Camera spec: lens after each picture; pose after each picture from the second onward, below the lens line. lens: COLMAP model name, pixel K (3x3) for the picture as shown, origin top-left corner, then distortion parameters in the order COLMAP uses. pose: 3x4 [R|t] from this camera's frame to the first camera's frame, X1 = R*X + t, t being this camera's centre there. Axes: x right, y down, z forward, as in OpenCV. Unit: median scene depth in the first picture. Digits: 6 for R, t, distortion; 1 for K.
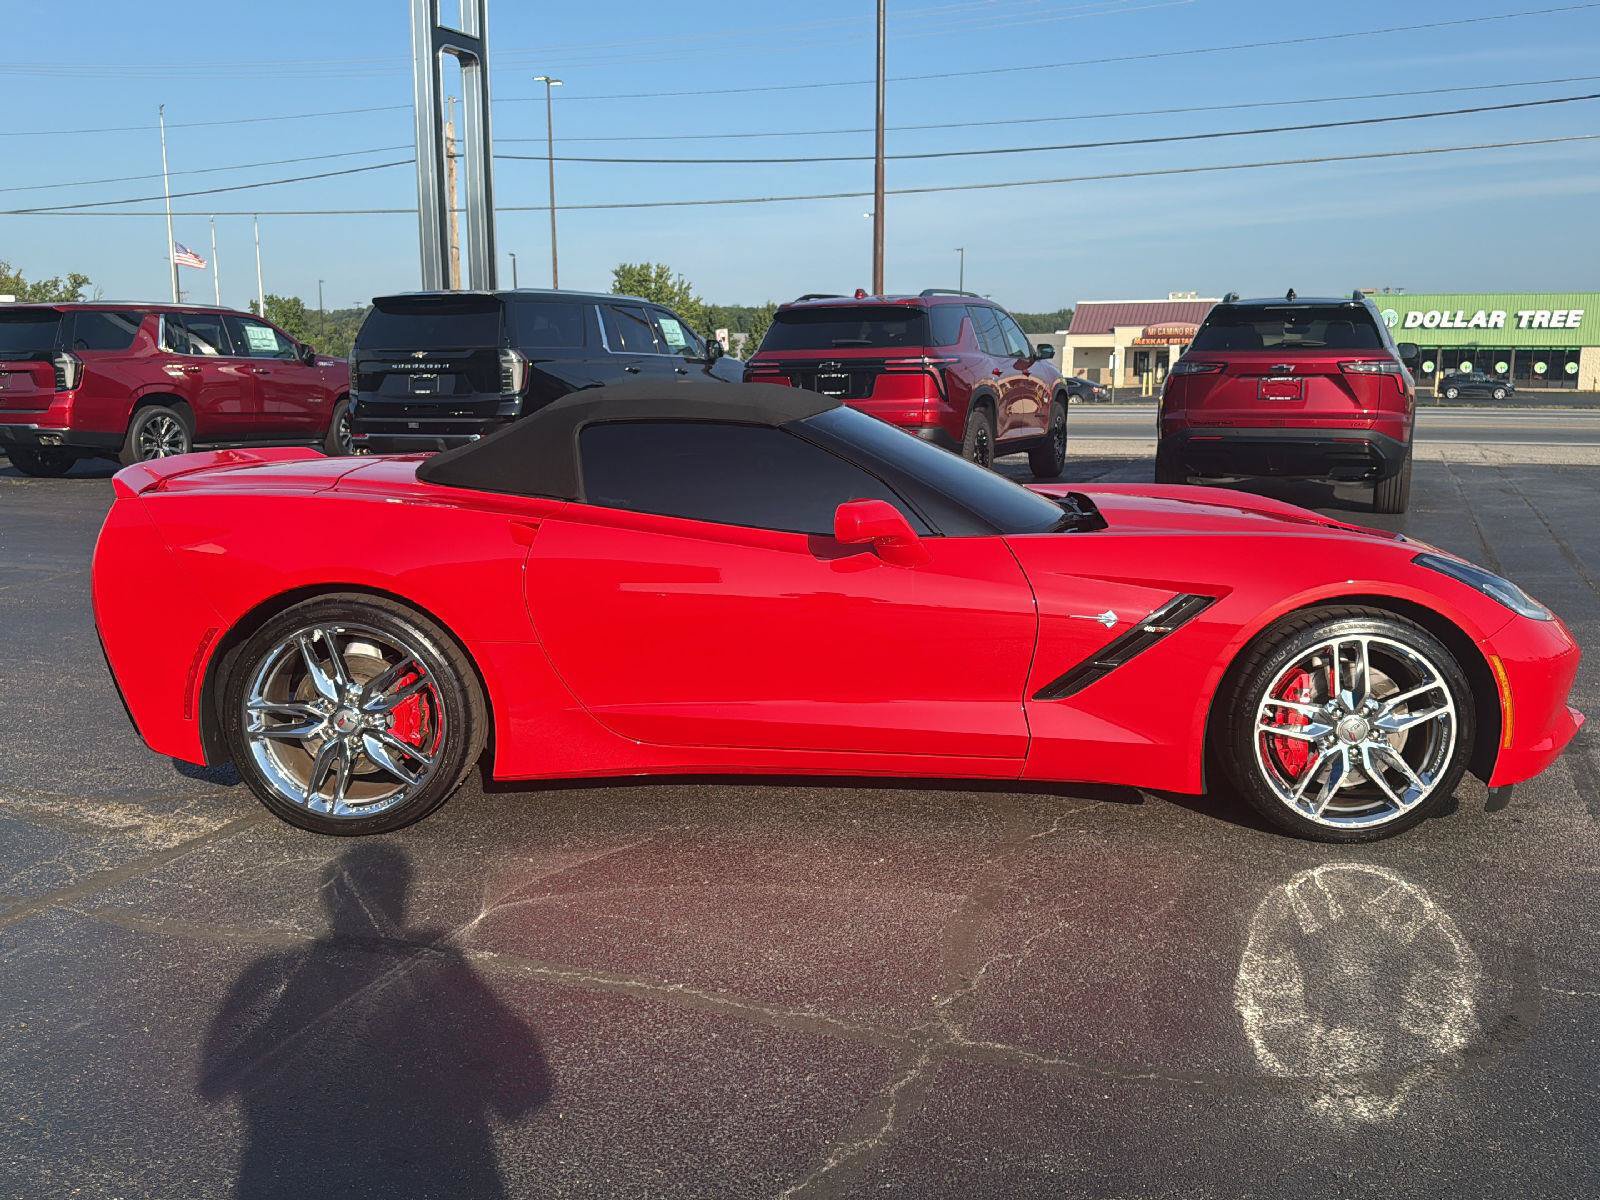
lens RADIAL K [[1415.6, 0, 799.5], [0, 1415.6, 595.8], [0, 0, 1]] dist [0.002810, -0.017838]
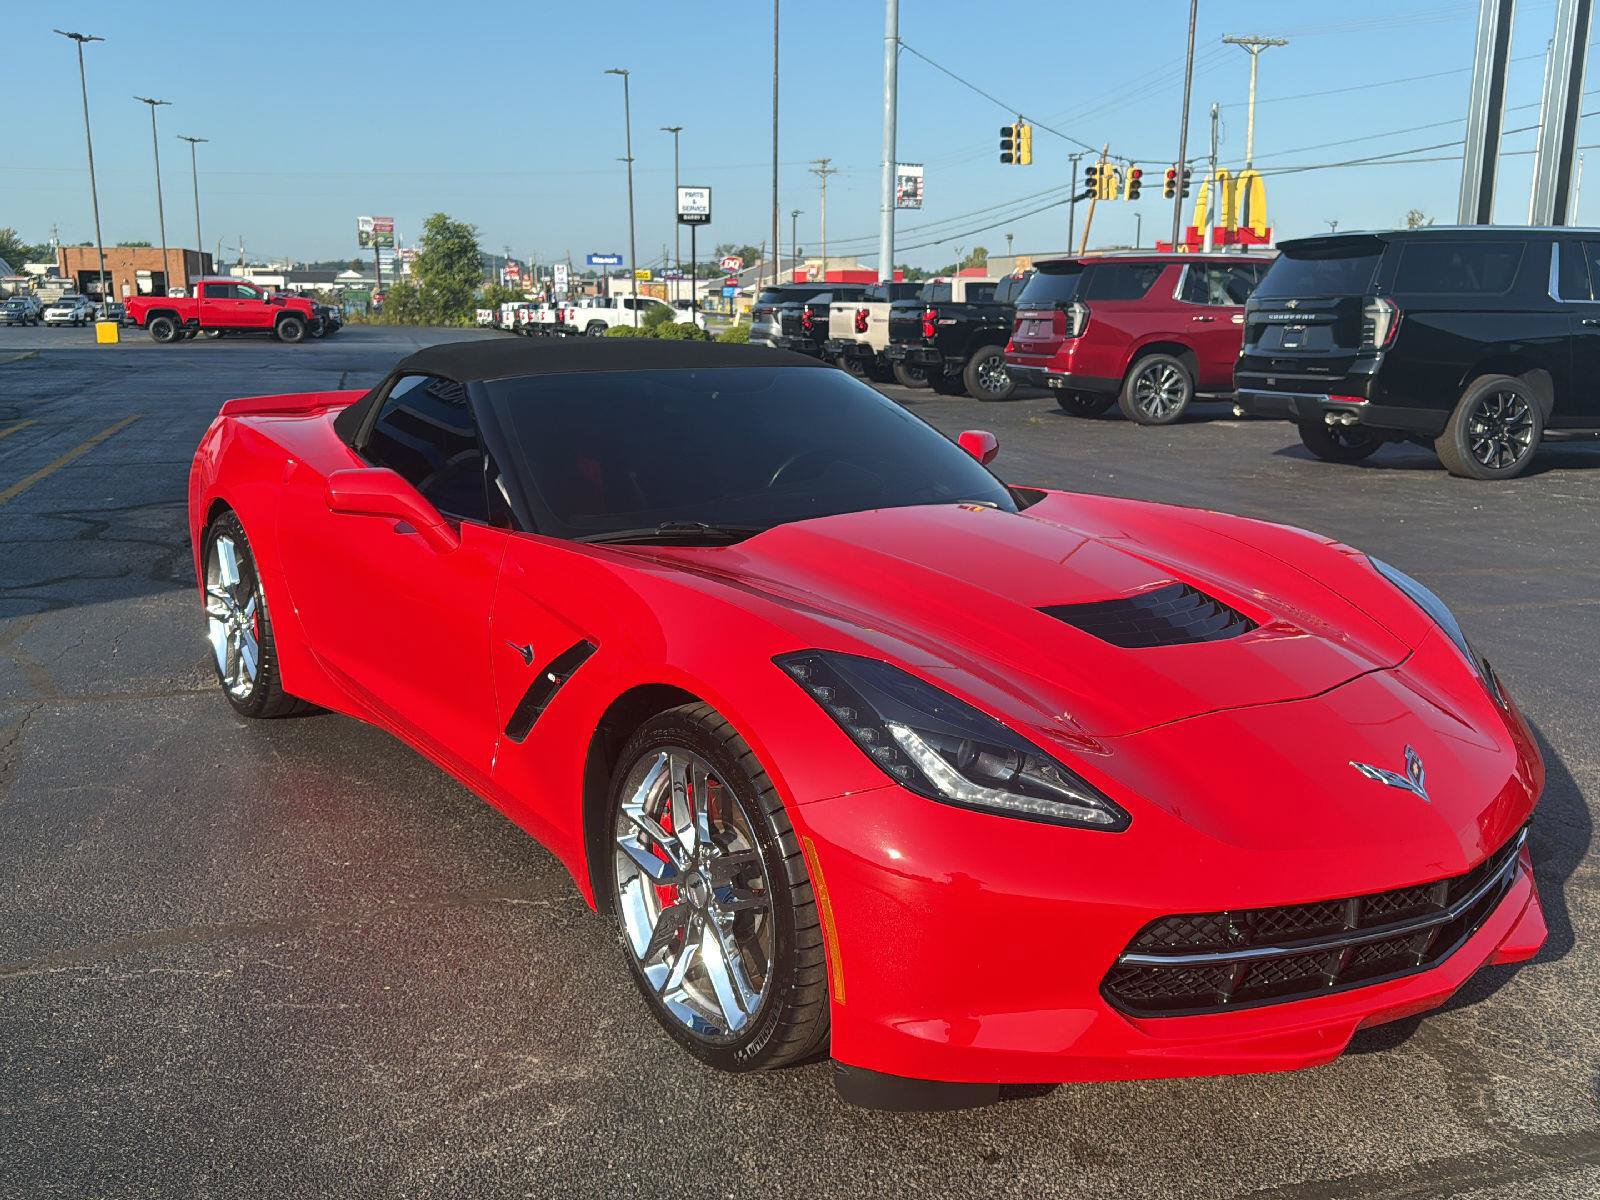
lens RADIAL K [[1415.6, 0, 796.3], [0, 1415.6, 606.7], [0, 0, 1]] dist [0.002810, -0.017838]
pose [[0.617739, 0.161070, -0.769711, 0.223185], [-0.127296, 0.986371, 0.104246, -0.027031], [0.776012, 0.033584, 0.629824, 0.154081]]
